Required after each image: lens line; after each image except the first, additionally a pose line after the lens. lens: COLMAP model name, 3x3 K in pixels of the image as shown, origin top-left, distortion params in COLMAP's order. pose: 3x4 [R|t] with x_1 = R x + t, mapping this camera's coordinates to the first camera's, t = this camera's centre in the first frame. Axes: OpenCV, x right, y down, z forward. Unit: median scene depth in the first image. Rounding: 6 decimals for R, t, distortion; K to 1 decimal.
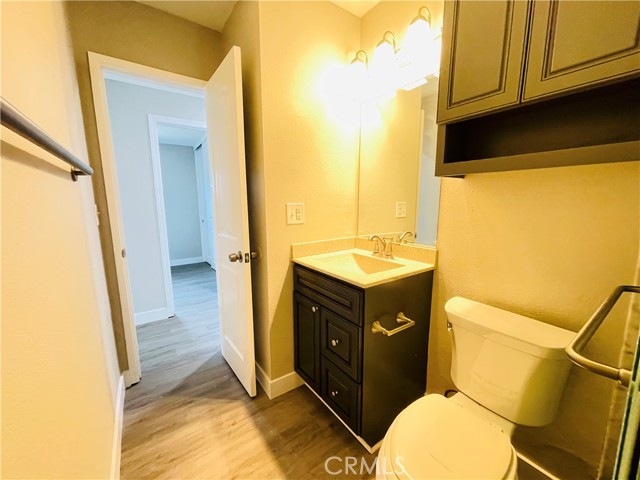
lens RADIAL K [[257.7, 0, 321.5], [0, 257.7, 239.9], [0, 0, 1]] dist [-0.004372, 0.001506]
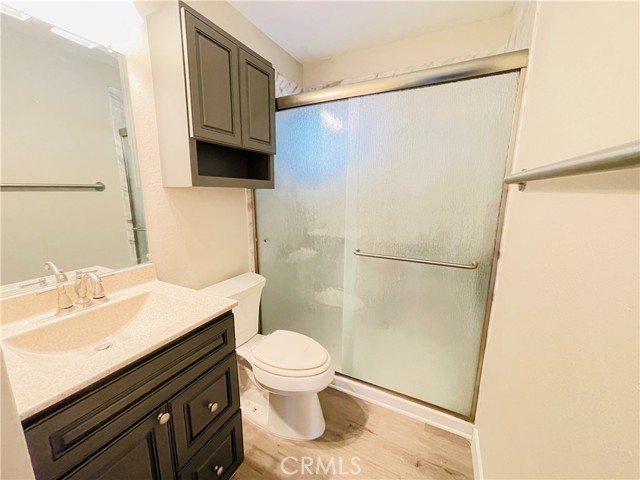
lens RADIAL K [[257.7, 0, 319.7], [0, 257.7, 241.8], [0, 0, 1]] dist [-0.004372, 0.001506]
pose [[-0.468724, -0.168673, 0.867092, -0.566849], [0.119311, 0.960517, 0.251342, -0.182019], [-0.875250, 0.221263, -0.430092, 0.822330]]
